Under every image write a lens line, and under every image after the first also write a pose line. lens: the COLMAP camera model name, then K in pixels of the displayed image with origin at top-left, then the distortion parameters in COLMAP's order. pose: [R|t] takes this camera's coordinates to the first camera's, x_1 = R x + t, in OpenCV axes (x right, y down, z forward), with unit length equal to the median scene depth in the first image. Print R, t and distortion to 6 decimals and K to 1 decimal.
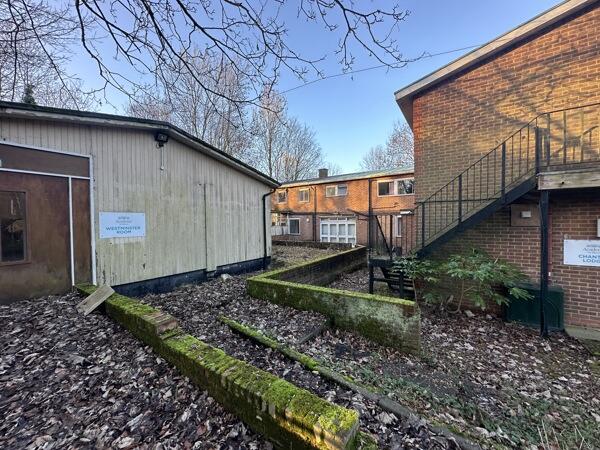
lens RADIAL K [[244.7, 0, 301.4], [0, 244.7, 227.1], [0, 0, 1]] dist [-0.015182, 0.000230]
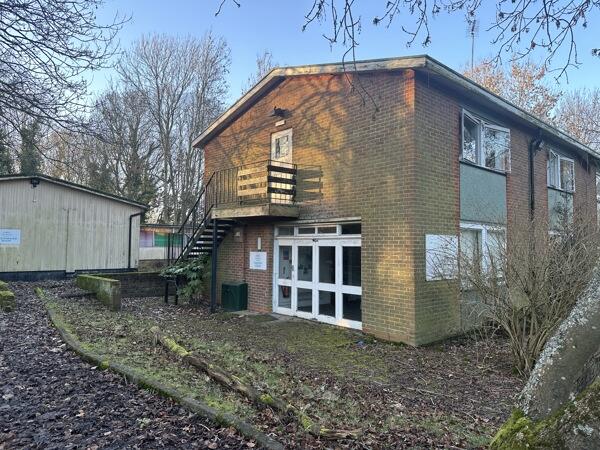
lens RADIAL K [[433.0, 0, 298.6], [0, 433.0, 224.6], [0, 0, 1]] dist [0.003022, -0.003386]
pose [[0.972900, 0.011110, -0.230961, 1.501094], [-0.027362, 0.997359, -0.067281, 0.042797], [0.229603, 0.071778, 0.970634, -1.130804]]
